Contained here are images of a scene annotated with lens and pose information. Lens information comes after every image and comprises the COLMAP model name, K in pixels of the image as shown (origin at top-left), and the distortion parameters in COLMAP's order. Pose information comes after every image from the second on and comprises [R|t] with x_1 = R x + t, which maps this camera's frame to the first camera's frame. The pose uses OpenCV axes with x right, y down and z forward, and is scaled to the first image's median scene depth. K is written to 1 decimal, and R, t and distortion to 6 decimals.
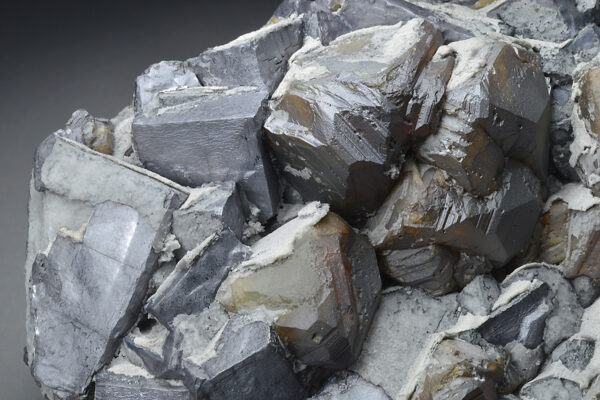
lens RADIAL K [[1698.0, 0, 298.7], [0, 1698.0, 201.3], [0, 0, 1]] dist [-0.080488, 0.000000]
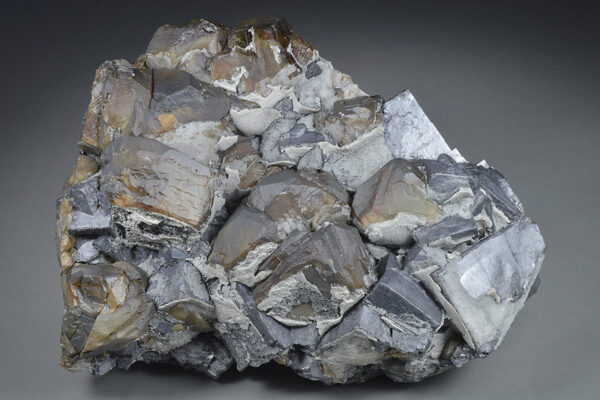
lens RADIAL K [[1698.0, 0, 295.4], [0, 1698.0, 200.9], [0, 0, 1]] dist [-0.080488, 0.000000]
pose [[-0.867995, -0.485566, 0.103975, -0.089085], [0.465064, -0.721498, 0.512988, -0.927389], [-0.174072, 0.493626, 0.852075, -0.535785]]
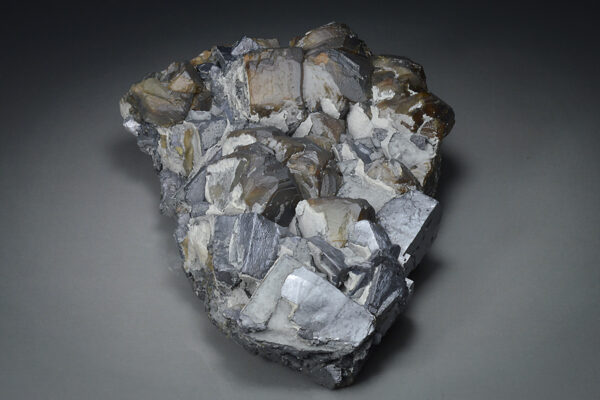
lens RADIAL K [[1698.0, 0, 299.9], [0, 1698.0, 200.6], [0, 0, 1]] dist [-0.080488, 0.000000]
pose [[0.133676, -0.758157, 0.638224, -1.308517], [0.953271, 0.274433, 0.126341, -0.260524], [-0.270936, 0.591511, 0.759413, -0.588331]]
